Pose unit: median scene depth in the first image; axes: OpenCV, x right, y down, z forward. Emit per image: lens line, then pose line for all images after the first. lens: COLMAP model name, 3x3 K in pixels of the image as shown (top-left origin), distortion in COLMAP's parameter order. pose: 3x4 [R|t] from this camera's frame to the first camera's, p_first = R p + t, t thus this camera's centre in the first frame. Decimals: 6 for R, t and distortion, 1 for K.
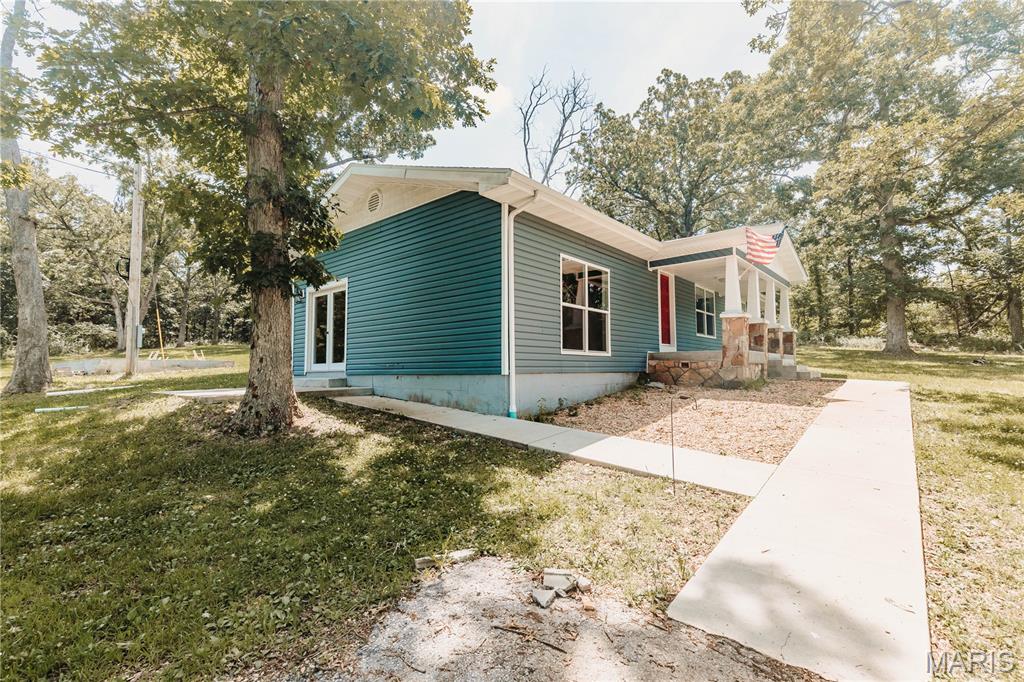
lens RADIAL K [[466.7, 0, 511.0], [0, 466.7, 340.9], [0, 0, 1]] dist [0.001248, -0.000133]
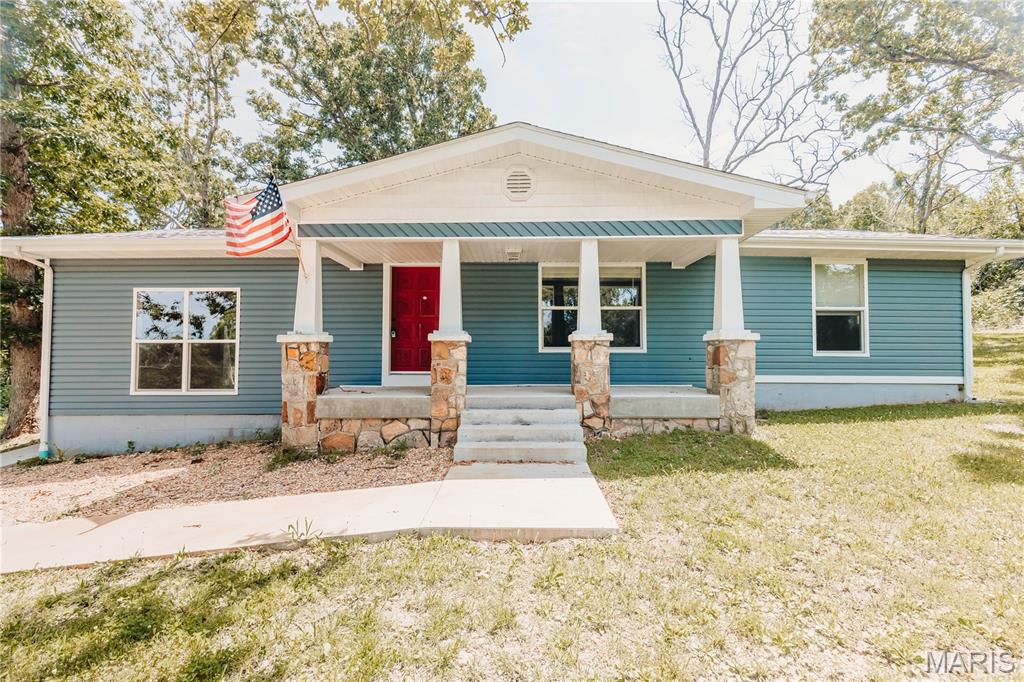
lens RADIAL K [[471.3, 0, 502.6], [0, 471.3, 342.3], [0, 0, 1]] dist [-0.000929, -0.000181]
pose [[0.640587, -0.020925, -0.767600, 1.181574], [0.049644, 0.998666, 0.014206, -0.049055], [0.766279, -0.047207, 0.640771, 0.856569]]
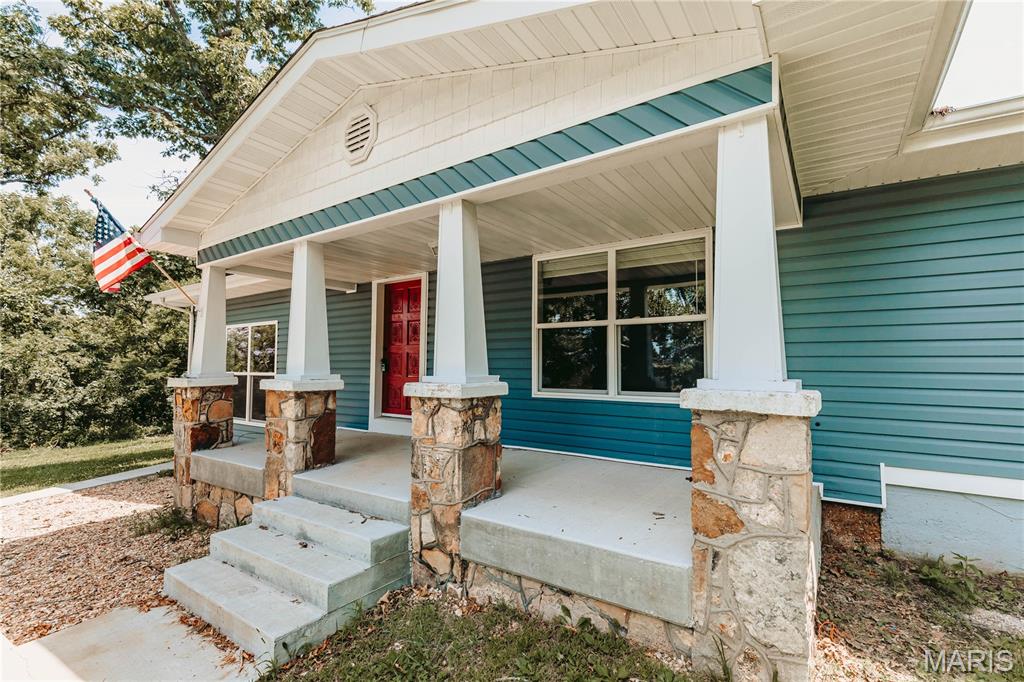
lens RADIAL K [[466.6, 0, 512.0], [0, 466.6, 341.0], [0, 0, 1]] dist [0.001023, -0.000067]
pose [[0.103051, -0.049037, -0.993467, 1.100885], [0.069224, 0.996716, -0.042017, -0.057896], [0.992264, -0.064442, 0.106107, 1.373970]]
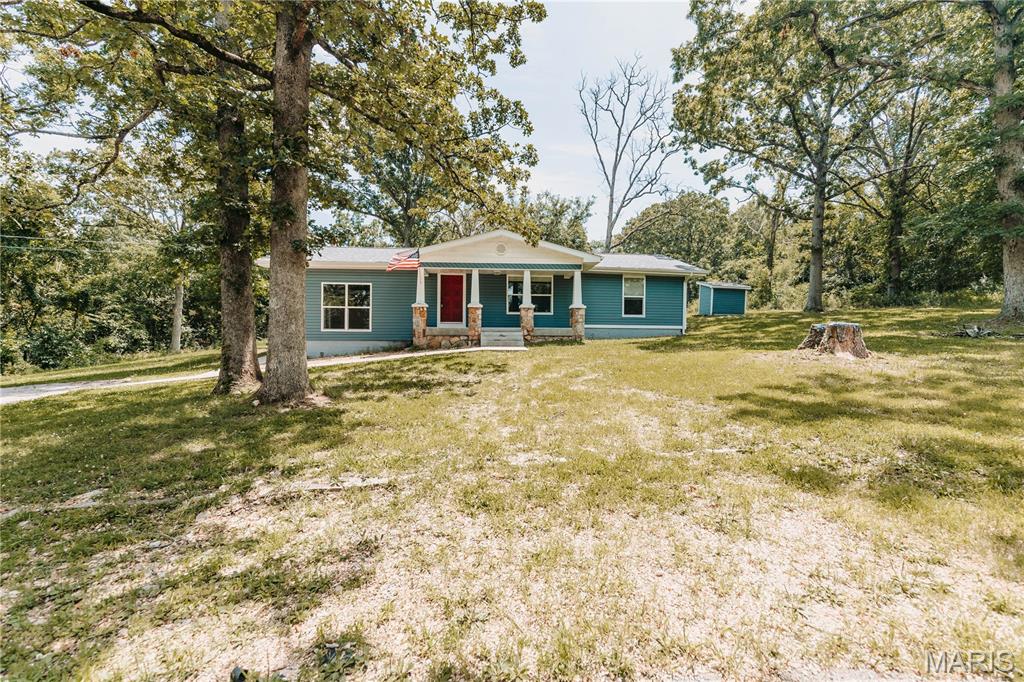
lens RADIAL K [[466.7, 0, 511.0], [0, 466.7, 340.9], [0, 0, 1]] dist [0.001248, -0.000133]
pose [[0.723058, 0.015340, -0.690617, 1.918052], [0.038282, 0.997327, 0.062233, -0.023807], [0.689725, -0.071436, 0.720539, 0.064952]]
